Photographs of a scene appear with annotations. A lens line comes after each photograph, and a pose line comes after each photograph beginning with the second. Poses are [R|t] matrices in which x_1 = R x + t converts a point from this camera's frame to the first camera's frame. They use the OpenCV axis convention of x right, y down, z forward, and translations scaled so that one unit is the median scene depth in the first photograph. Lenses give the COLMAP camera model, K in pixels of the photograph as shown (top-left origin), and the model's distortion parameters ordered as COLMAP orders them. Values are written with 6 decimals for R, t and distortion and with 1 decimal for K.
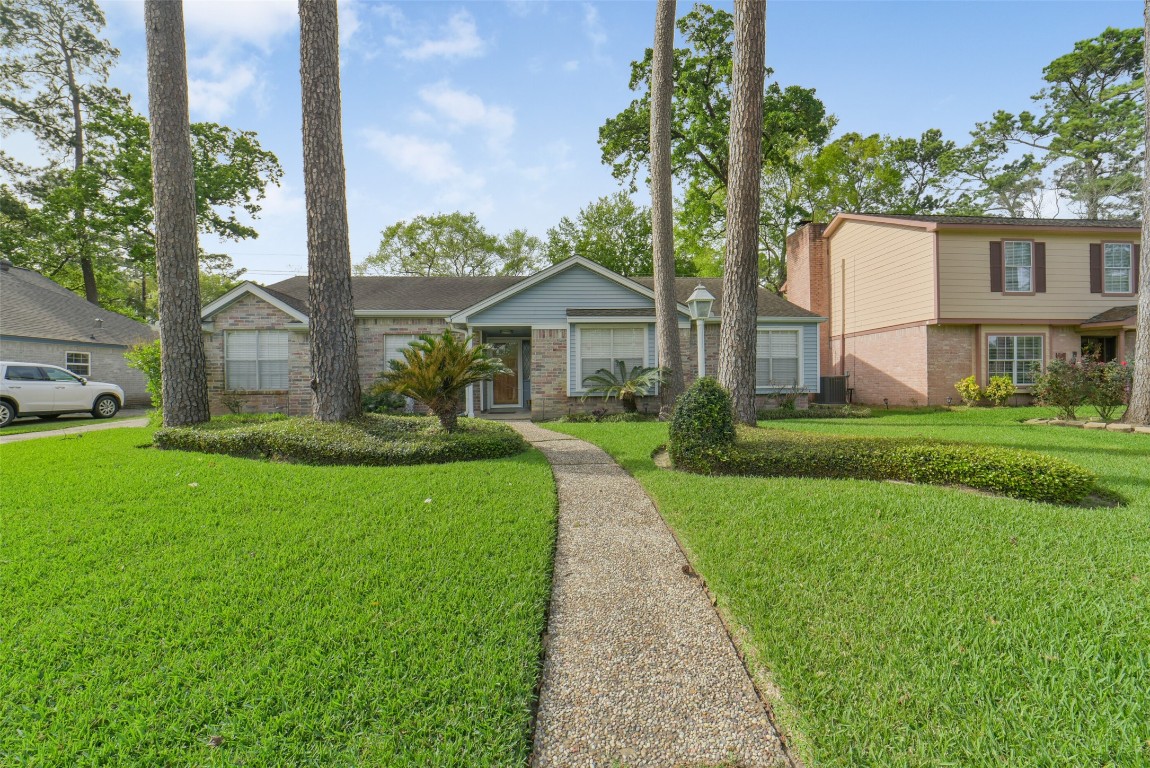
lens RADIAL K [[455.4, 0, 585.5], [0, 455.4, 368.7], [0, 0, 1]] dist [-0.021334, 0.011444]
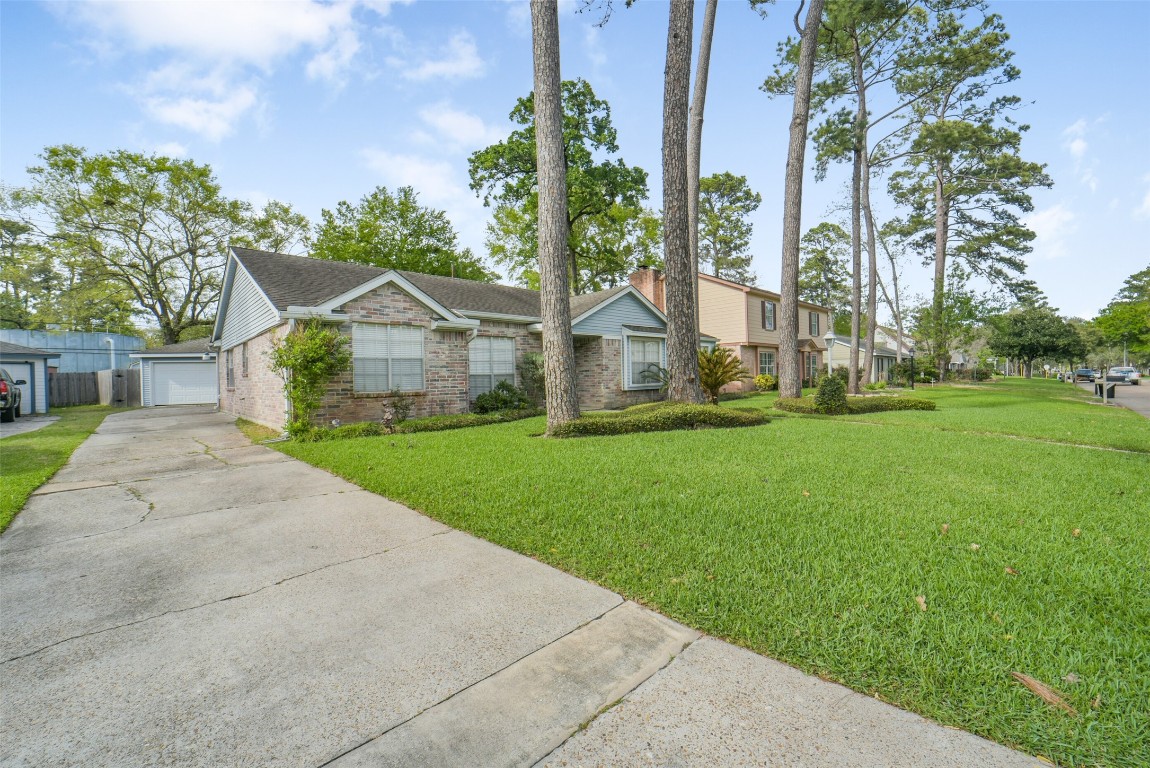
lens RADIAL K [[465.6, 0, 570.3], [0, 465.6, 378.8], [0, 0, 1]] dist [-0.013853, 0.000310]
pose [[0.756105, -0.008973, 0.654389, -1.039697], [-0.000087, 0.999905, 0.013811, 0.008353], [-0.654450, -0.010500, 0.756032, 0.074784]]
